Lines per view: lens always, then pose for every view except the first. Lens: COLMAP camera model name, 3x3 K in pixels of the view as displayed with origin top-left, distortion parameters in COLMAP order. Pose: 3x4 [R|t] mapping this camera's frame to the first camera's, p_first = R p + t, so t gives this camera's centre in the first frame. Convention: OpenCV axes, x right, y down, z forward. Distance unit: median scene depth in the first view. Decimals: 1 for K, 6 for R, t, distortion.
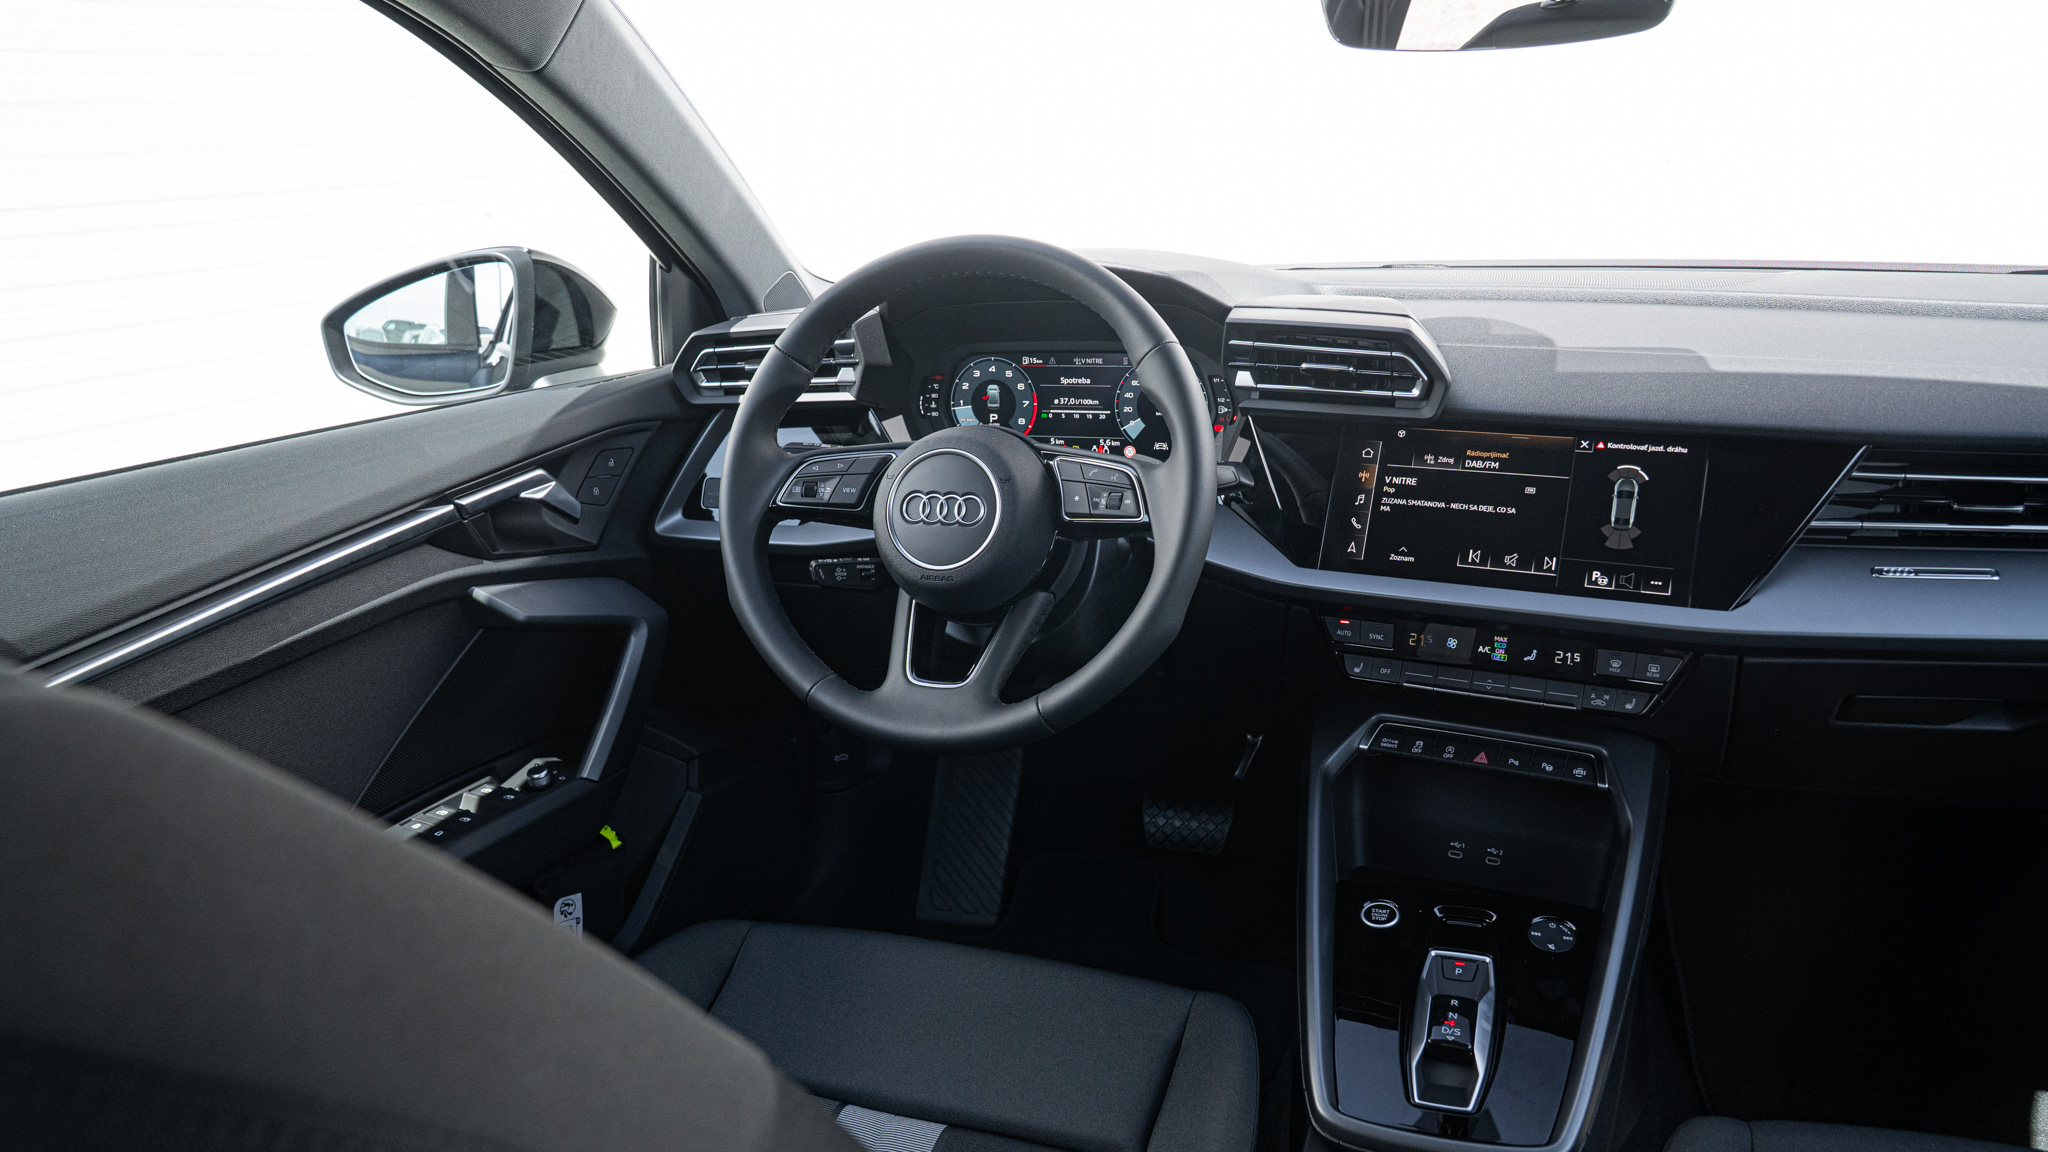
lens RADIAL K [[1430.1, 0, 1021.9], [0, 1430.1, 572.8], [0, 0, 1]] dist [-0.119922, 0.065851]
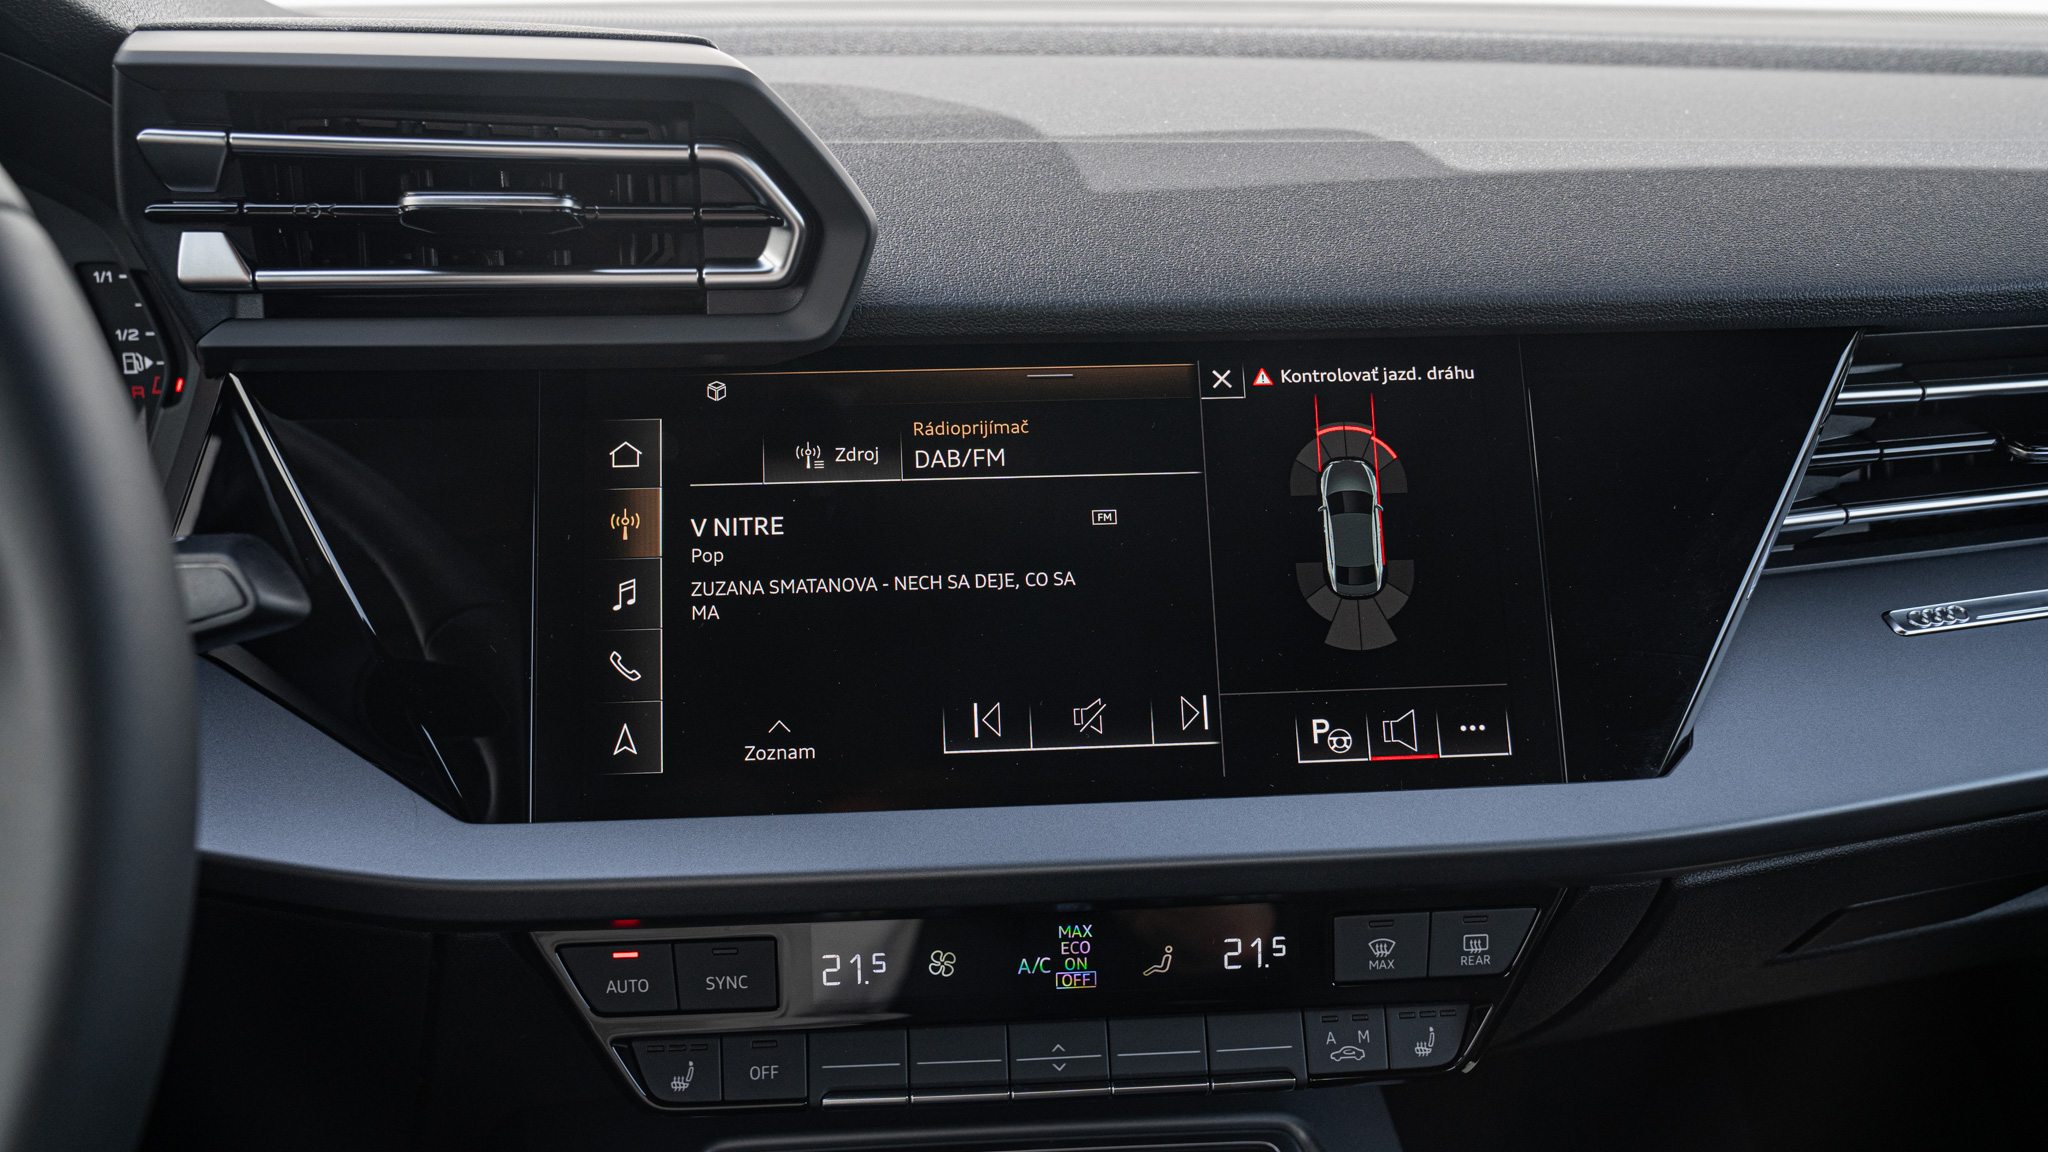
lens RADIAL K [[1898.9, 0, 1034.0], [0, 1898.9, 572.9], [0, 0, 1]] dist [-0.010667, 0.000000]
pose [[0.822374, -0.128153, 0.554327, 0.069188], [0.125949, 0.991135, 0.042285, -0.065053], [-0.554832, 0.035042, 0.831224, 0.581793]]
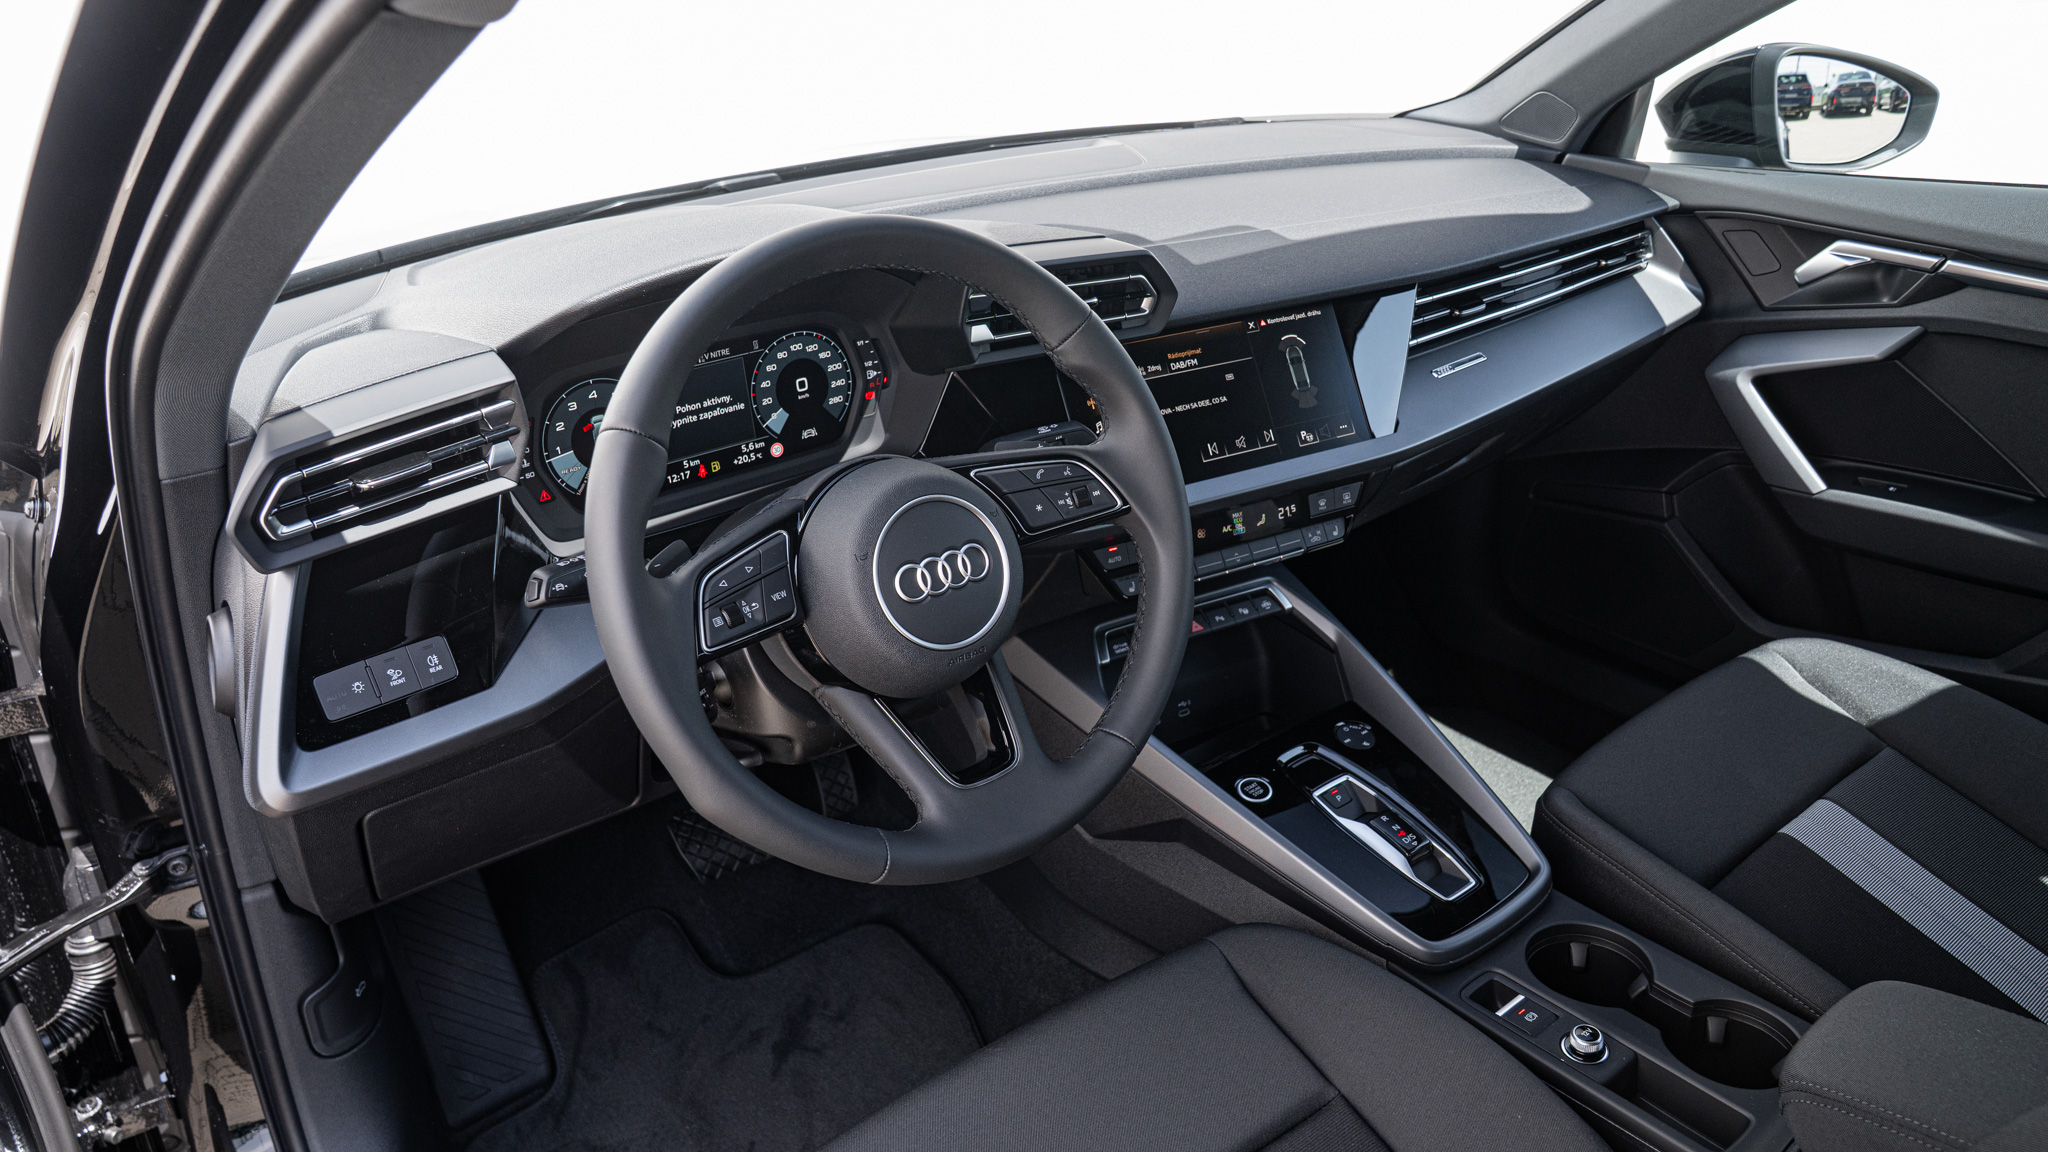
lens RADIAL K [[1430.1, 0, 1024.6], [0, 1430.1, 582.6], [0, 0, 1]] dist [-0.119922, 0.065851]
pose [[0.533288, -0.340322, 0.774457, -0.612137], [0.254107, 0.937672, 0.237067, -0.203939], [-0.806866, 0.070370, 0.586528, 0.475535]]
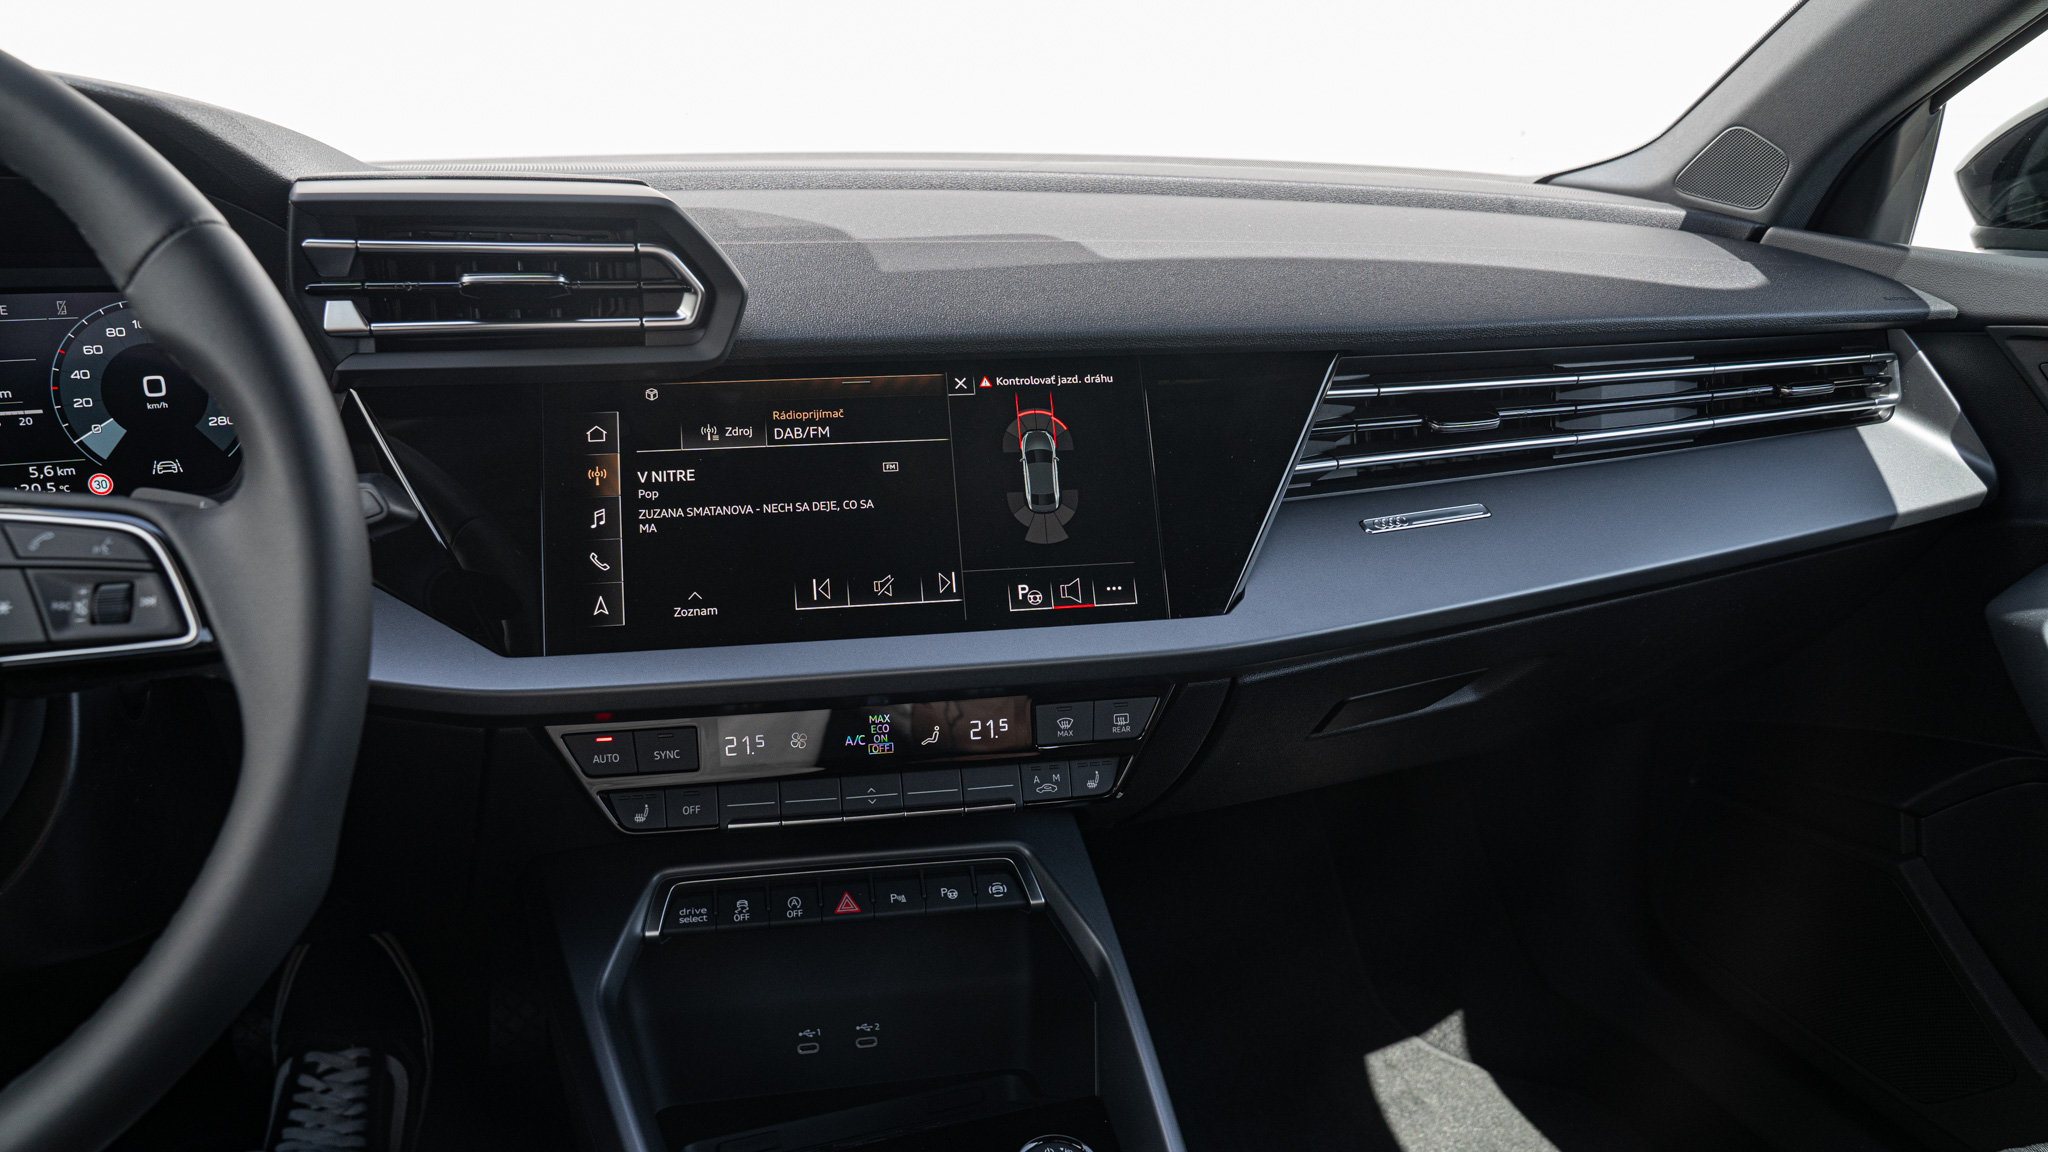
lens RADIAL K [[1430.1, 0, 1038.8], [0, 1430.1, 585.8], [0, 0, 1]] dist [-0.119922, 0.065851]
pose [[0.753621, -0.151116, 0.639703, 0.010449], [0.144087, 0.987523, 0.063535, -0.036647], [-0.641323, 0.044291, 0.765992, 0.478049]]
